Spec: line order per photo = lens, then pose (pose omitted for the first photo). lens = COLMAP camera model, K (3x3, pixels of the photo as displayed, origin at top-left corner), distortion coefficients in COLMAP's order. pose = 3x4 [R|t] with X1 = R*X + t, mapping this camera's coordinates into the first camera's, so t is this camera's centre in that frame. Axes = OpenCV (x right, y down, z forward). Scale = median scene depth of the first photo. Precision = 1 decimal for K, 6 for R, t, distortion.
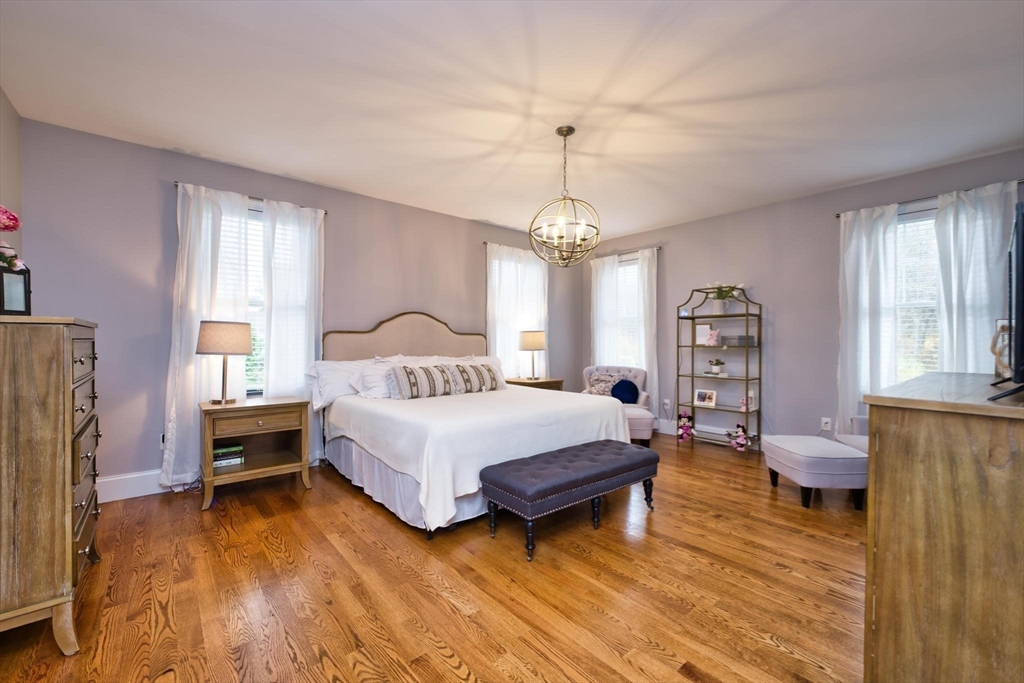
lens RADIAL K [[423.3, 0, 506.1], [0, 423.3, 343.8], [0, 0, 1]] dist [0.001132, 0.000477]
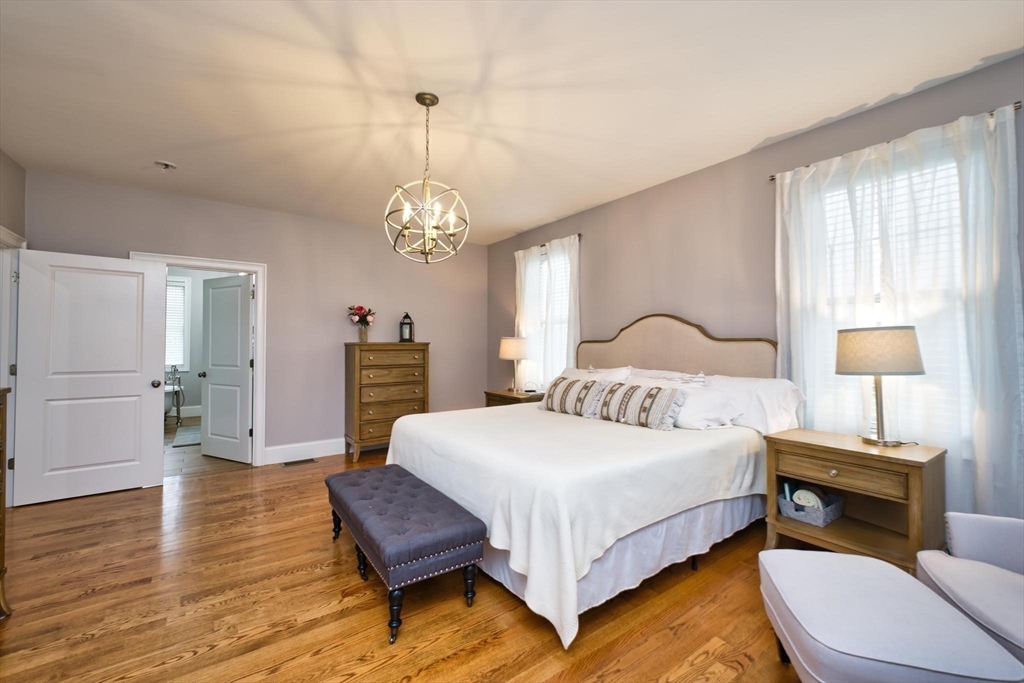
lens RADIAL K [[423.3, 0, 507.3], [0, 423.3, 336.5], [0, 0, 1]] dist [0.001132, 0.000477]
pose [[-0.074118, -0.027881, -0.996860, 0.866543], [-0.005304, 0.999606, -0.027564, -0.015065], [0.997235, 0.003245, -0.074237, 1.122753]]
